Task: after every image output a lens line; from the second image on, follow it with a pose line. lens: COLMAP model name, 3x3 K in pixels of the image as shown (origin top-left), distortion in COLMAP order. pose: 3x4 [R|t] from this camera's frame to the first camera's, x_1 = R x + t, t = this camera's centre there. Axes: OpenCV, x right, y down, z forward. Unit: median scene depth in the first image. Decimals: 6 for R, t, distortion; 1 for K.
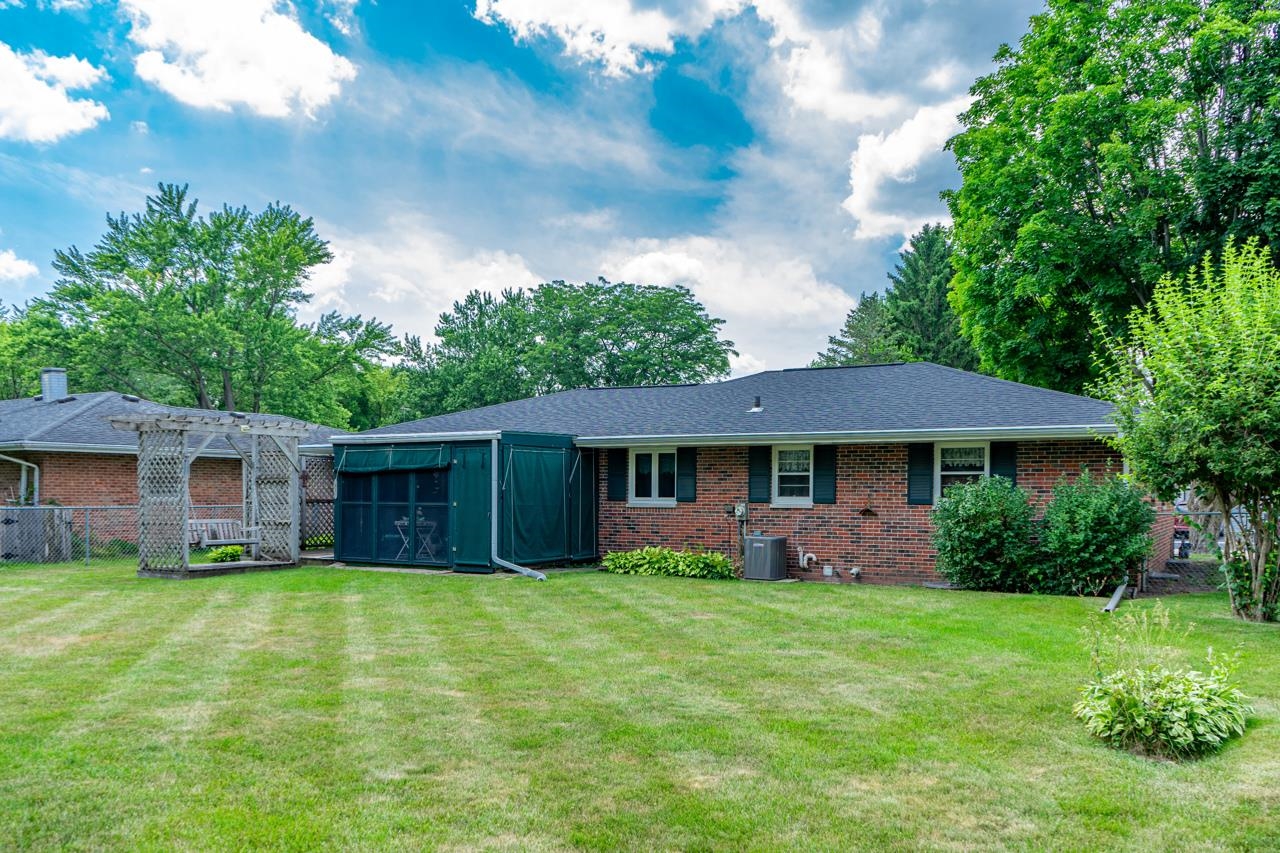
lens RADIAL K [[1041.9, 0, 643.0], [0, 1041.9, 501.9], [0, 0, 1]] dist [-0.027007, 0.004939]
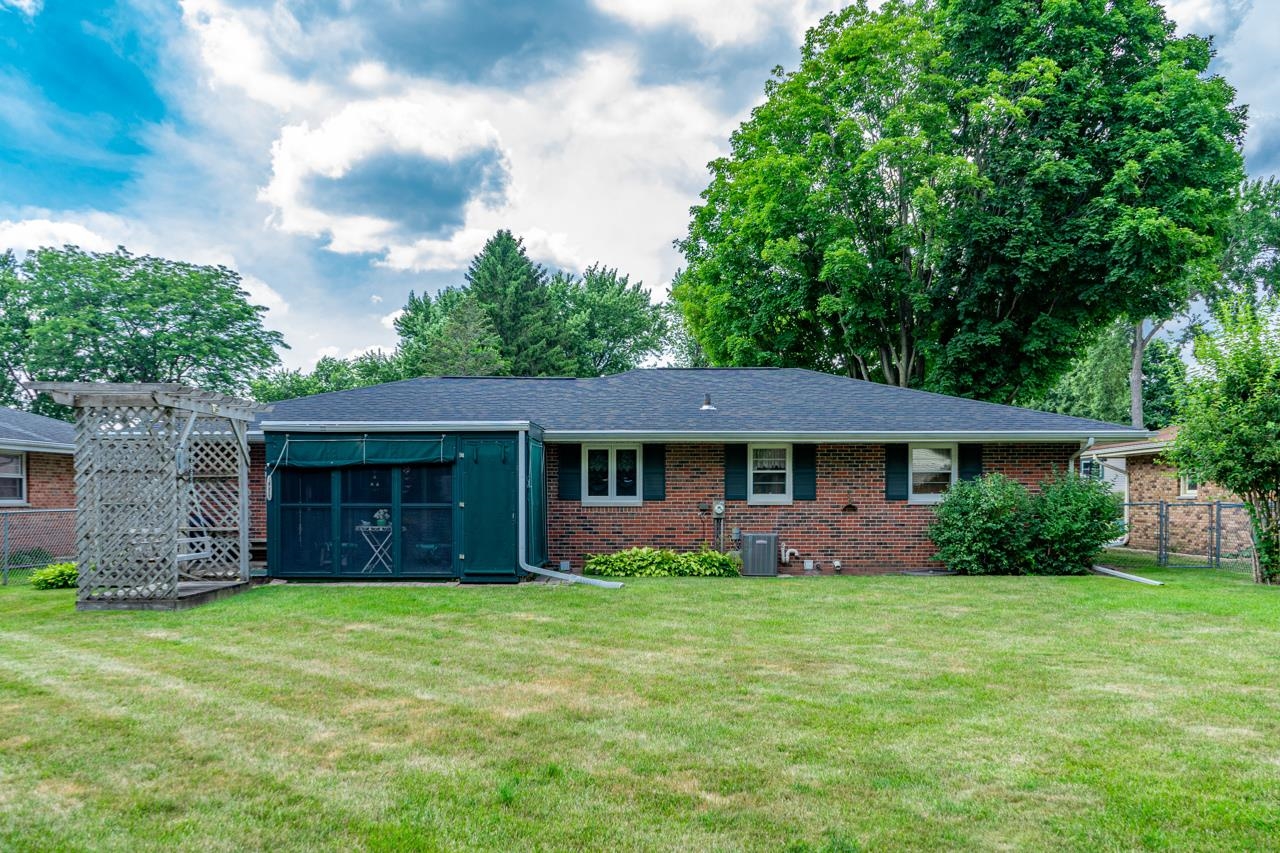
lens RADIAL K [[1041.9, 0, 643.0], [0, 1041.9, 501.9], [0, 0, 1]] dist [-0.027007, 0.004939]
pose [[0.869080, -0.009376, 0.494582, -0.466026], [0.009874, 0.999950, 0.001606, -0.000012], [-0.494573, 0.003487, 0.869129, 0.170188]]
